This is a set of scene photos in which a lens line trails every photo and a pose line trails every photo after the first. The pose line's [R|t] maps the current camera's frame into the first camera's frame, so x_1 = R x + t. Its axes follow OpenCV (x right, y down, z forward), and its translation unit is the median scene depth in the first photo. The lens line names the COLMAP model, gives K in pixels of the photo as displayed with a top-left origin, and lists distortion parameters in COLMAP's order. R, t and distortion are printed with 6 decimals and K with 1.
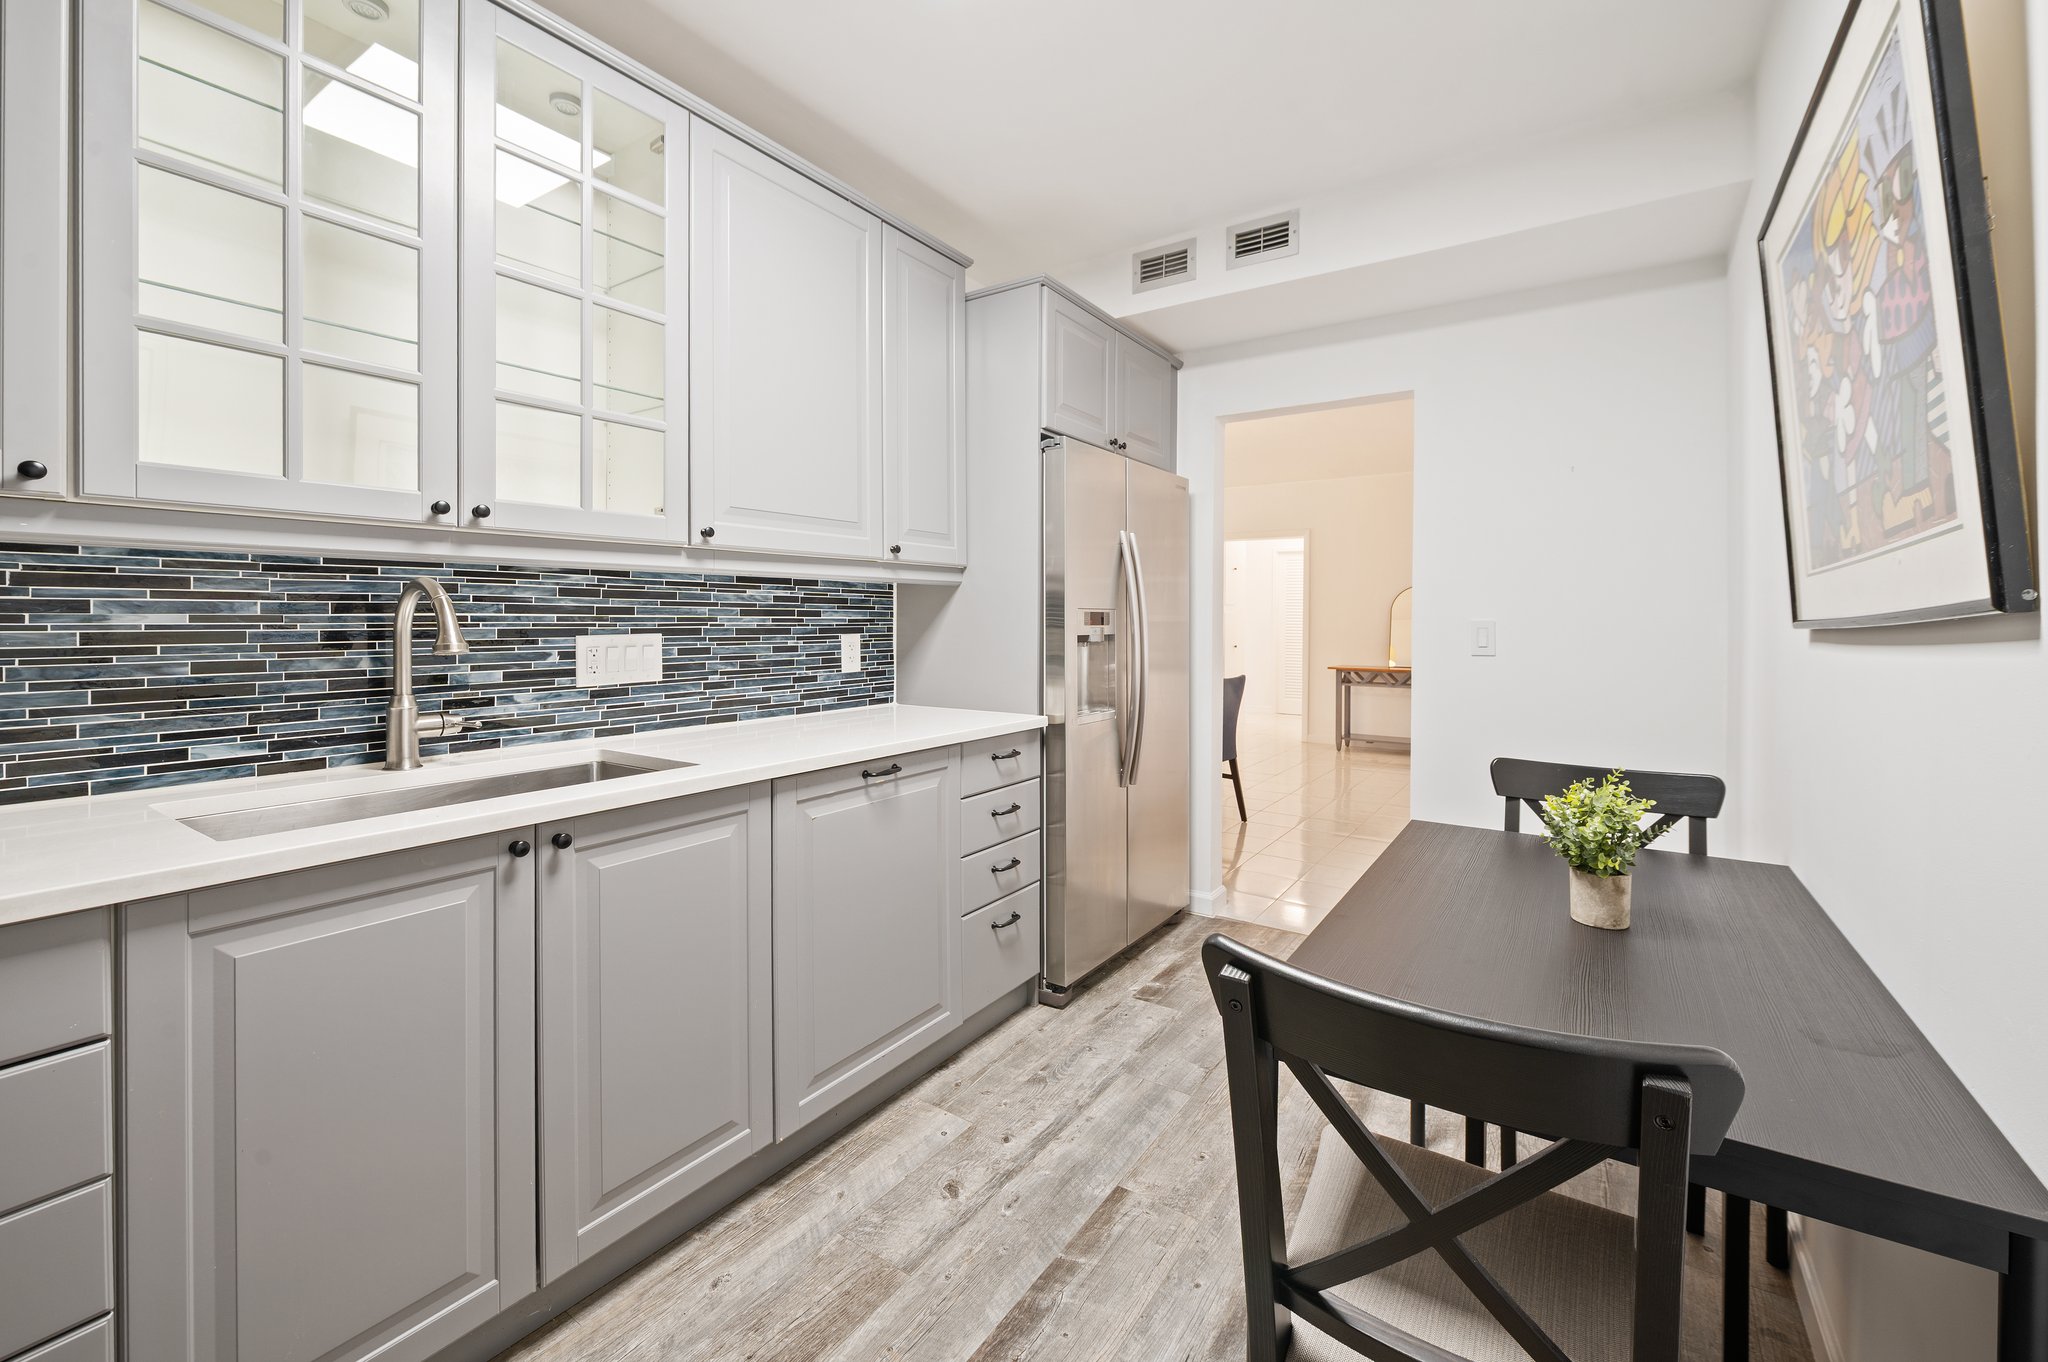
lens RADIAL K [[832.3, 0, 1093.2], [0, 832.3, 612.8], [0, 0, 1]] dist [-0.001747, -0.000348]
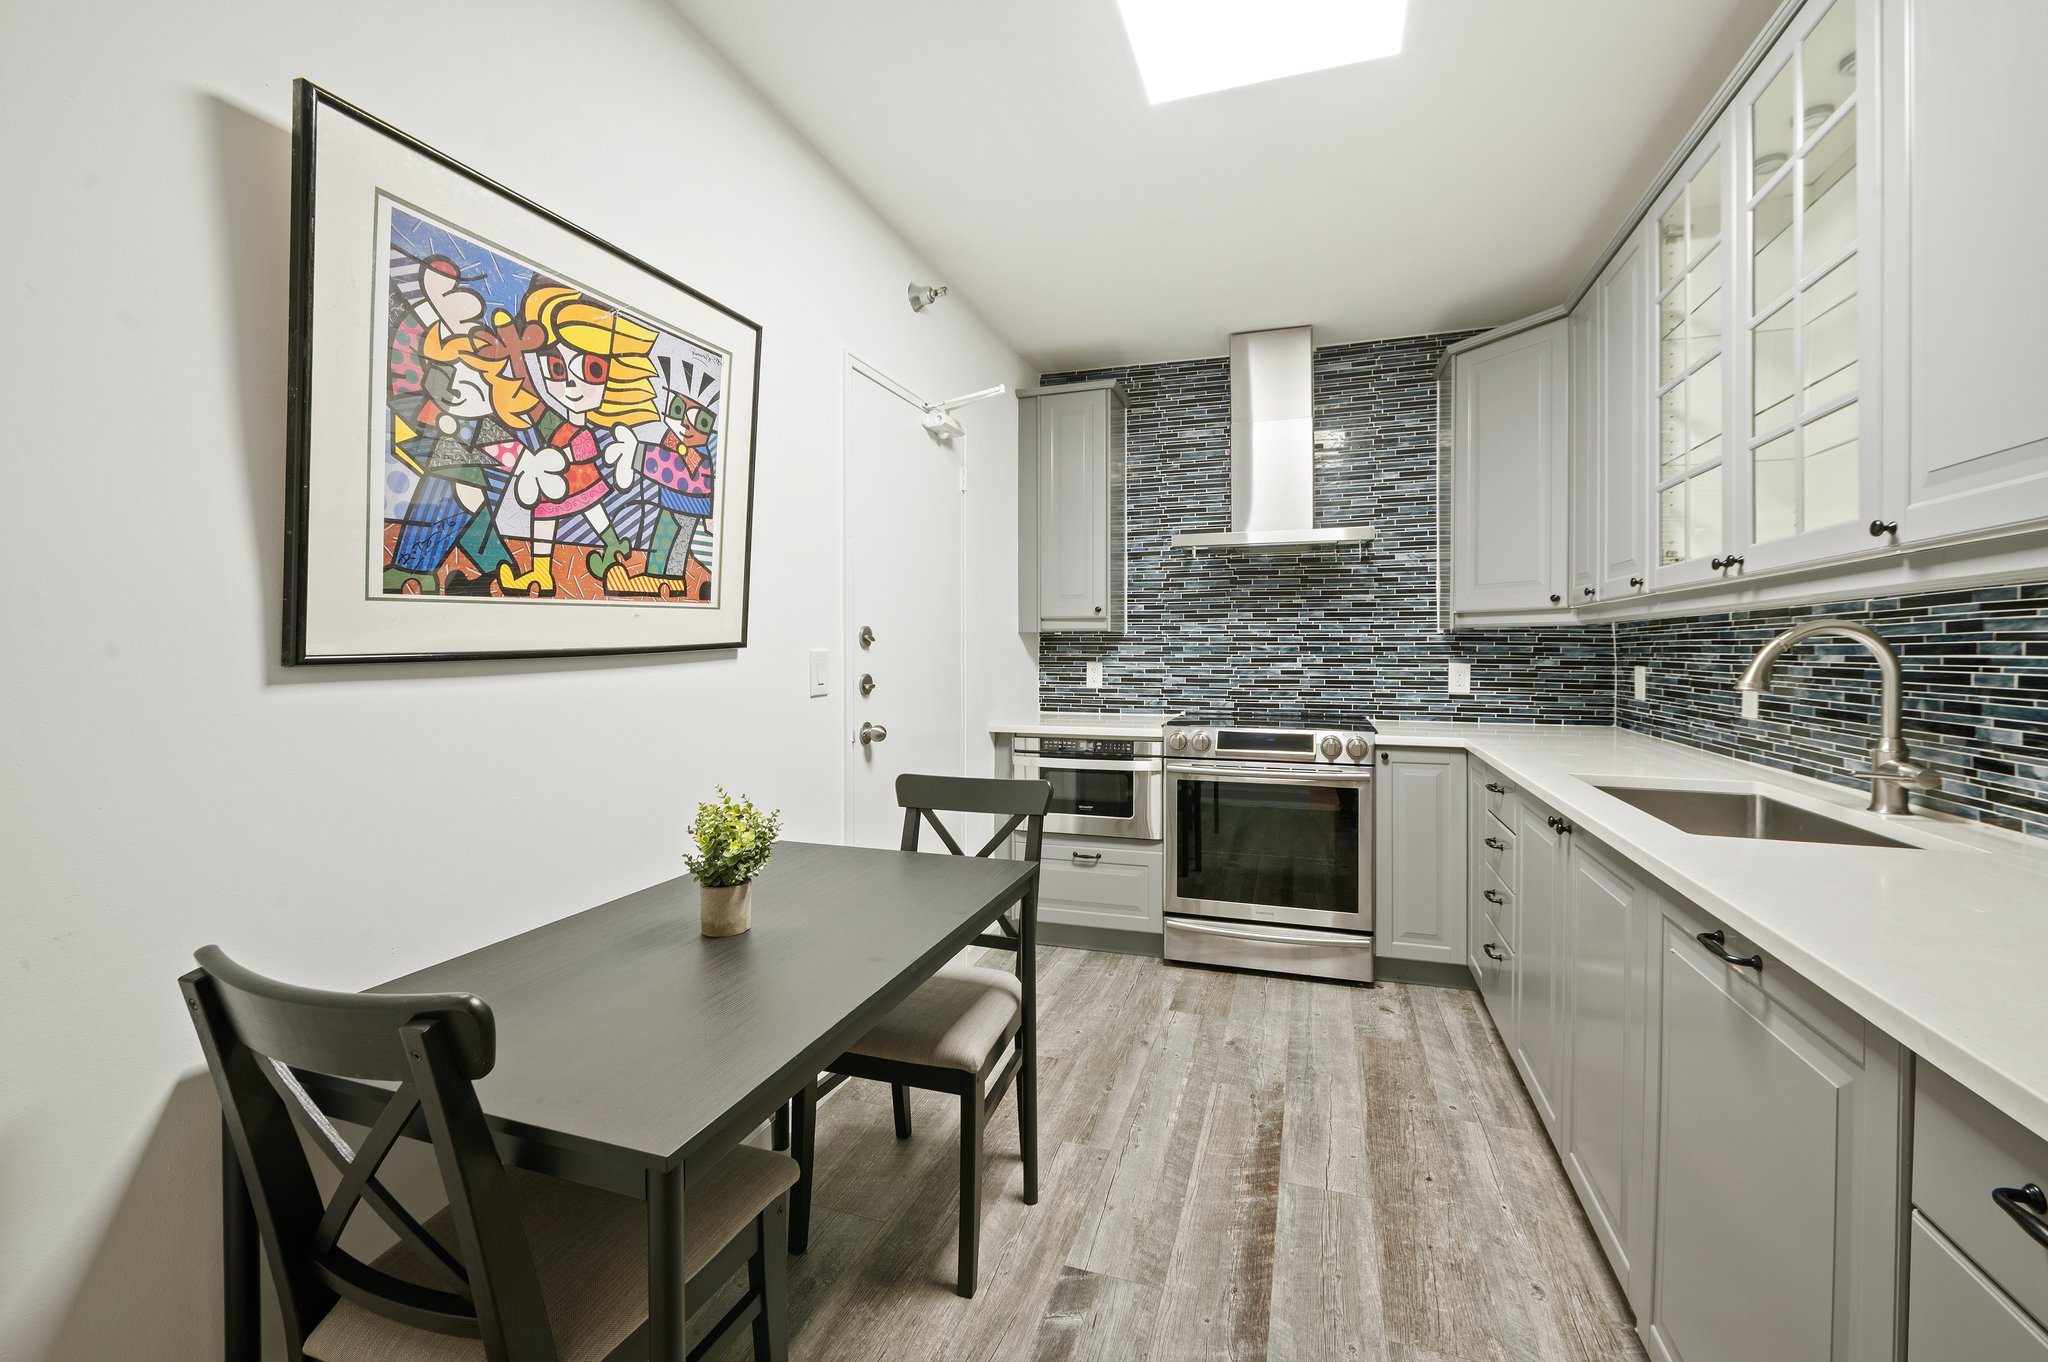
lens RADIAL K [[832.3, 0, 1030.0], [0, 832.3, 660.3], [0, 0, 1]] dist [-0.001747, -0.000348]
pose [[-0.978014, -0.008969, -0.208345, 0.394619], [-0.011472, 0.999876, 0.010812, 0.009333], [0.208222, 0.012965, -0.977996, 1.868306]]
